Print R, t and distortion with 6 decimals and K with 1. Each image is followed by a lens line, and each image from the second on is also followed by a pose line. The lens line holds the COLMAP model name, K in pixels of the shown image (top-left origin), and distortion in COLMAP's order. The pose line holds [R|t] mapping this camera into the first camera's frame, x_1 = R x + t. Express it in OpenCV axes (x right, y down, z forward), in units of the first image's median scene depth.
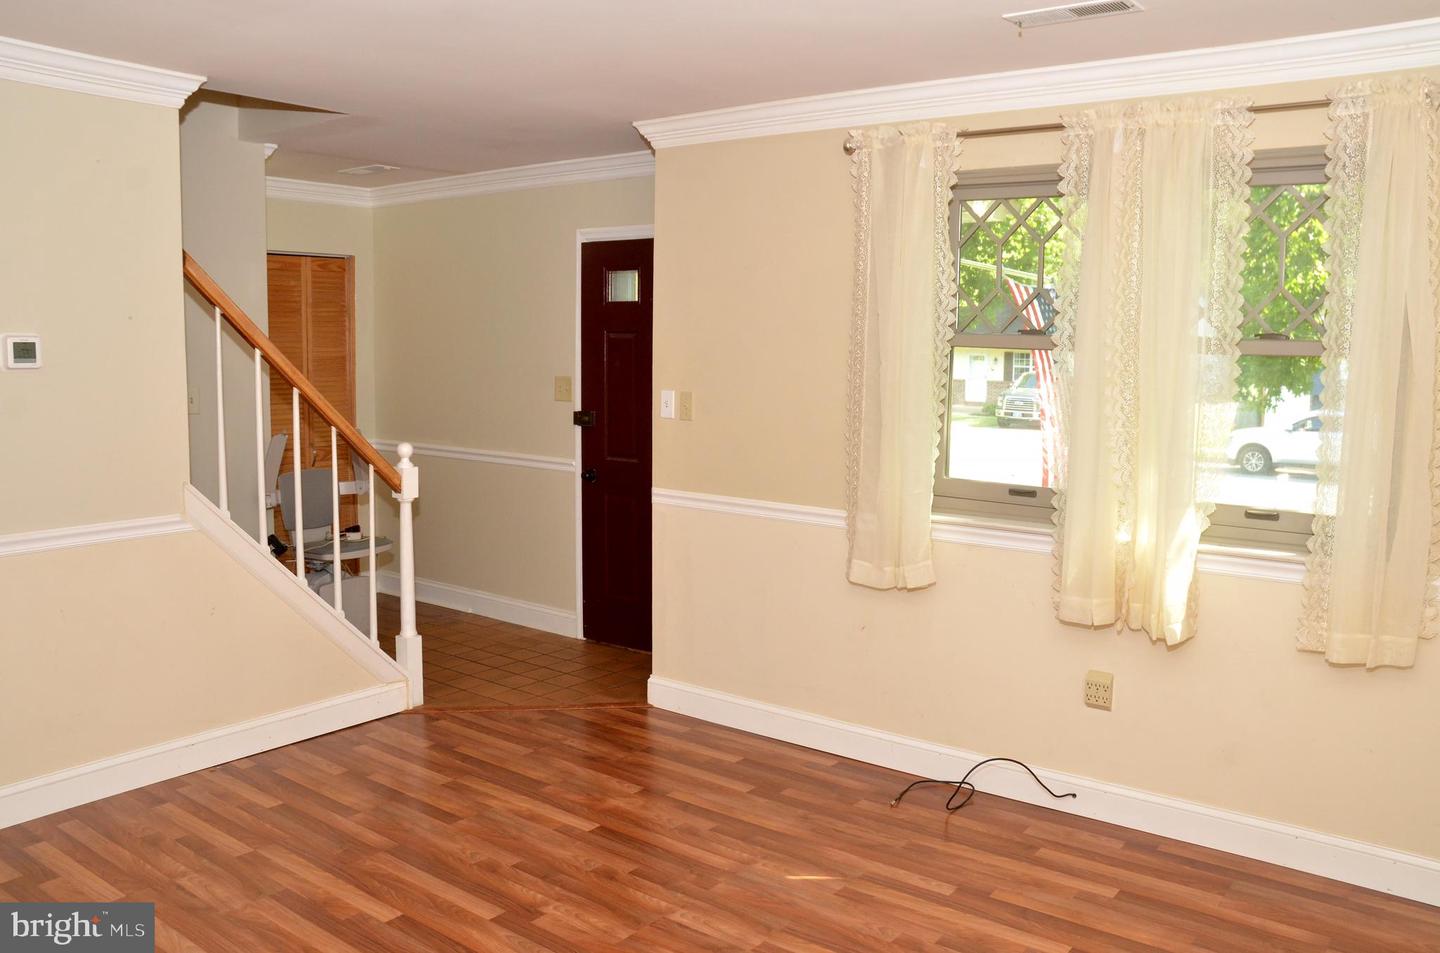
lens RADIAL K [[1132.7, 0, 720.0], [0, 1132.7, 476.5], [0, 0, 1]] dist [-0.180572, 0.185819]
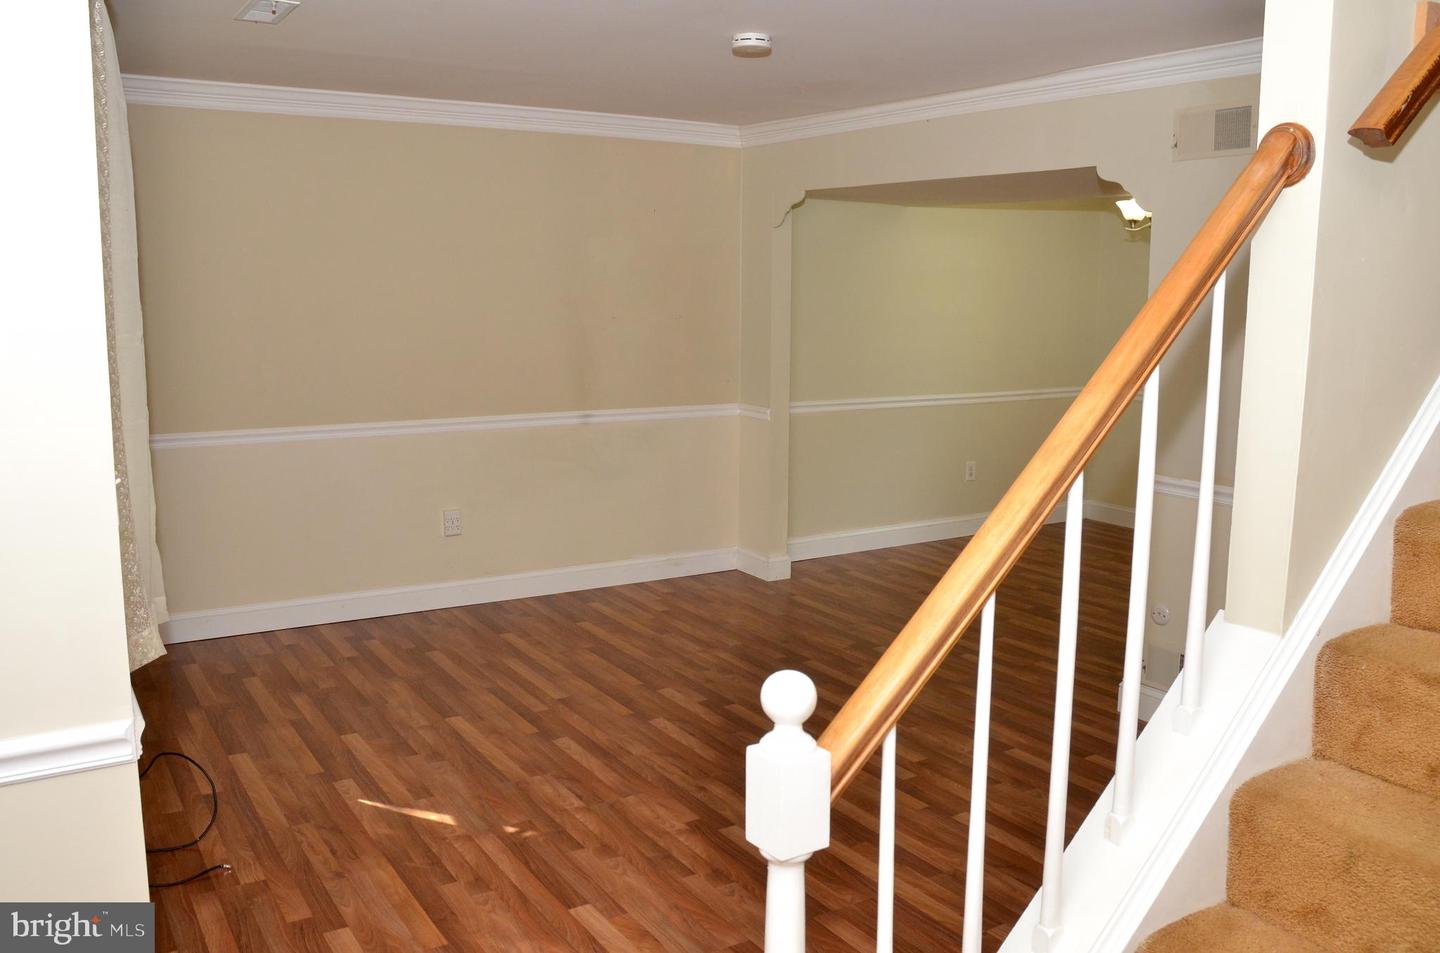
lens RADIAL K [[1132.7, 0, 720.0], [0, 1132.7, 476.5], [0, 0, 1]] dist [-0.180572, 0.185819]
pose [[-0.938584, -0.076283, 0.336512, -0.509543], [0.022426, 0.959707, 0.280105, -0.233540], [-0.344320, 0.270449, -0.899056, 1.787445]]
